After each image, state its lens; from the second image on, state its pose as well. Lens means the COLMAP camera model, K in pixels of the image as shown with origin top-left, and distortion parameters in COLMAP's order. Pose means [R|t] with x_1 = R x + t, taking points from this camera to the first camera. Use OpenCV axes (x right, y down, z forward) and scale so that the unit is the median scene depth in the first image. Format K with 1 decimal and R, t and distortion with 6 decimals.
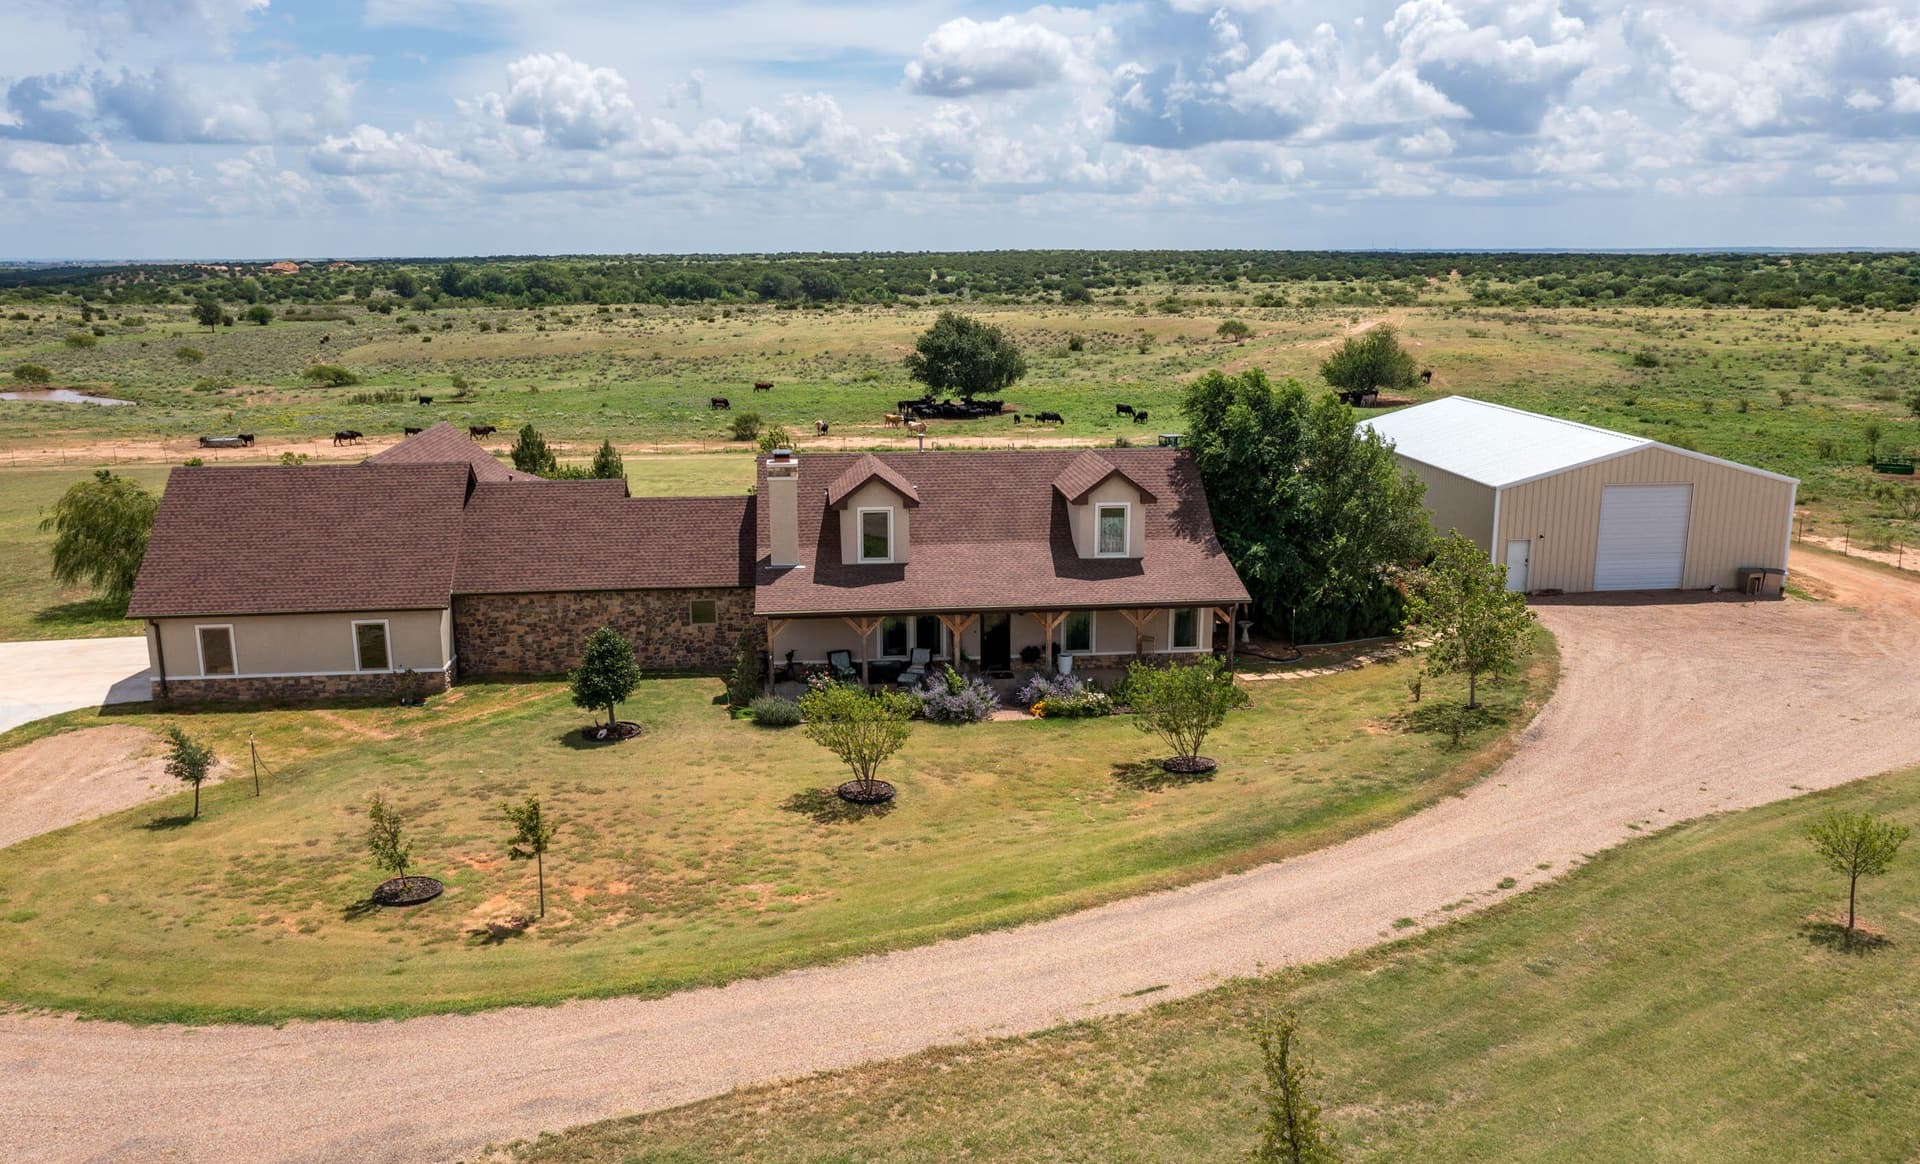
lens RADIAL K [[1608.0, 0, 960.0], [0, 1608.0, 582.0], [0, 0, 1]] dist [0.004520, 0.002086]
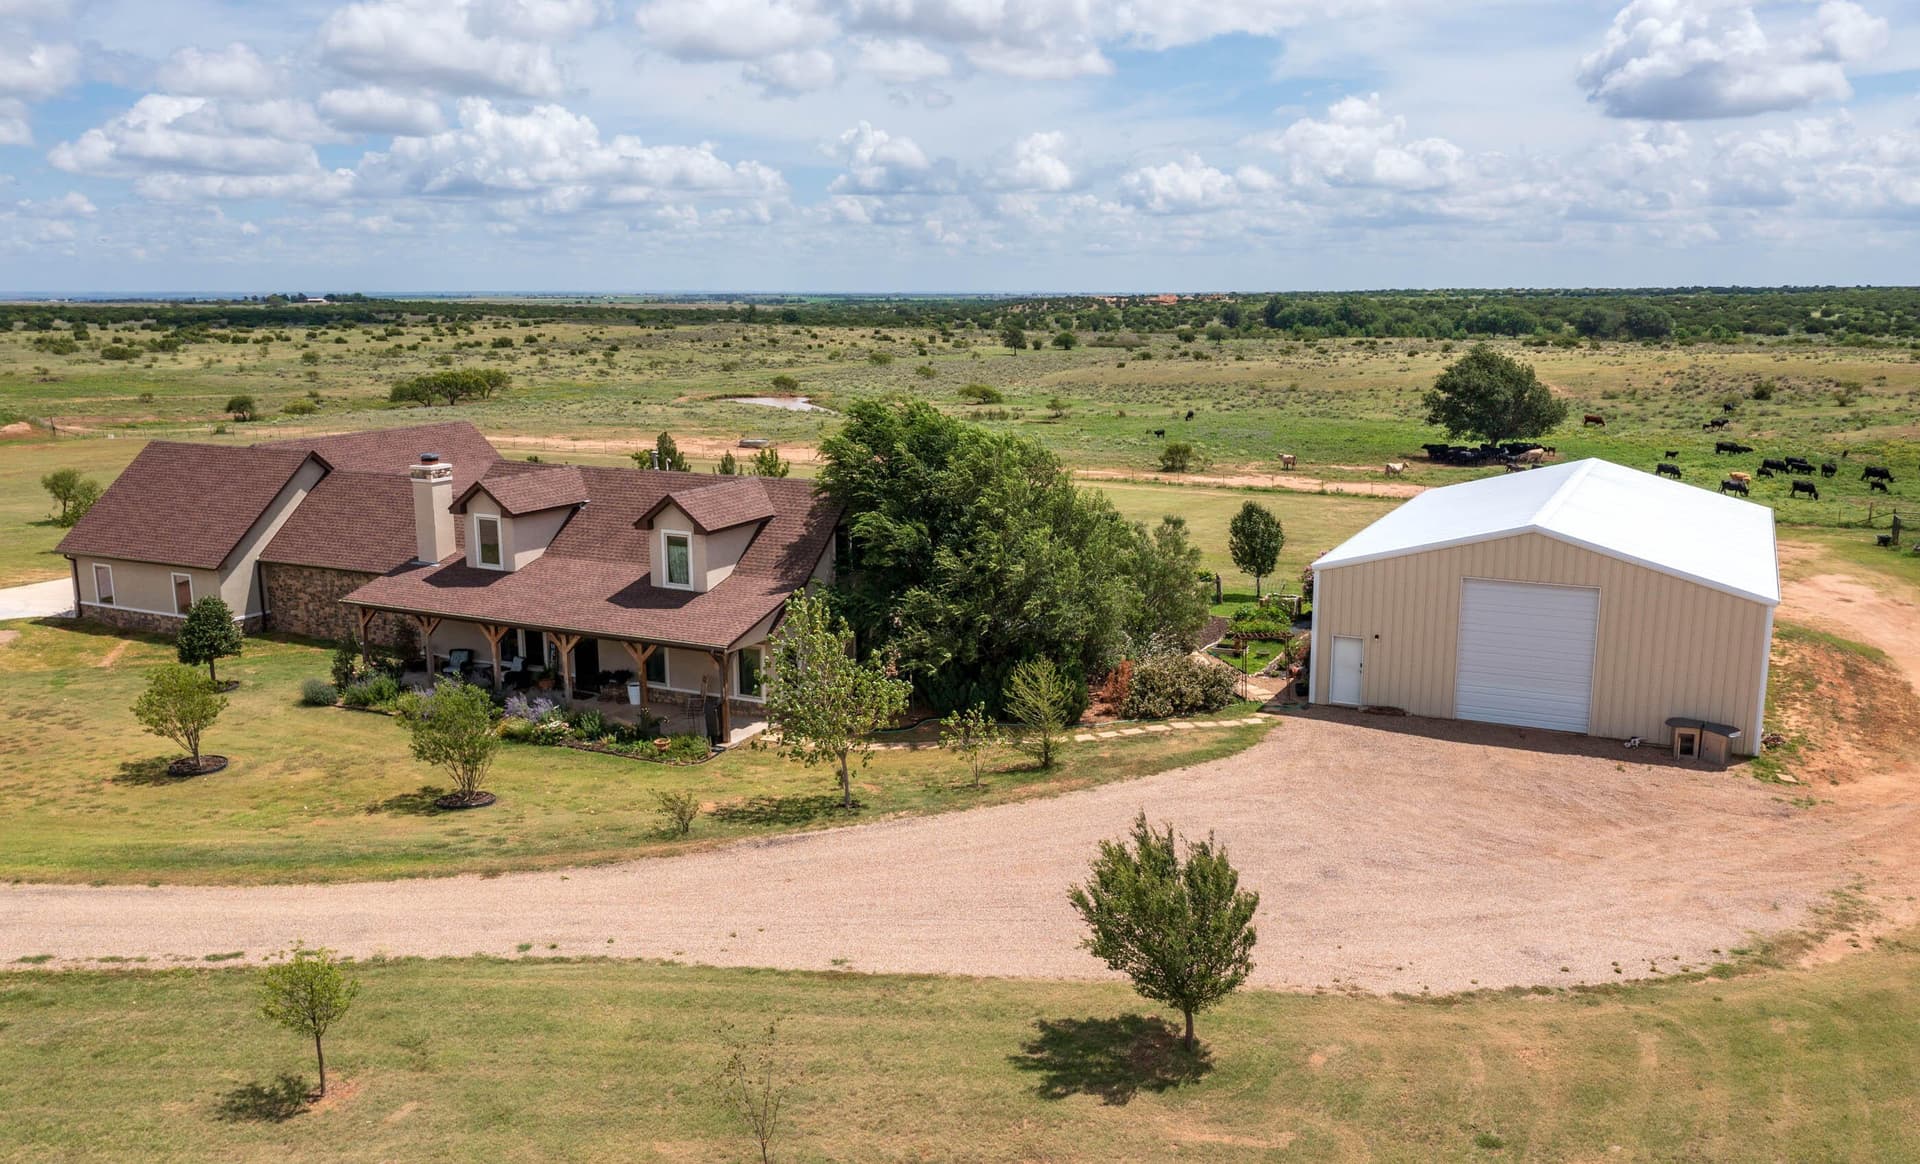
lens RADIAL K [[1595.5, 0, 960.0], [0, 1595.5, 582.0], [0, 0, 1]] dist [-0.012520, 0.003706]
pose [[0.828118, 0.103225, -0.550968, 0.751041], [-0.114046, 0.993367, 0.014695, -0.052277], [0.548830, 0.050666, 0.834397, 0.310931]]
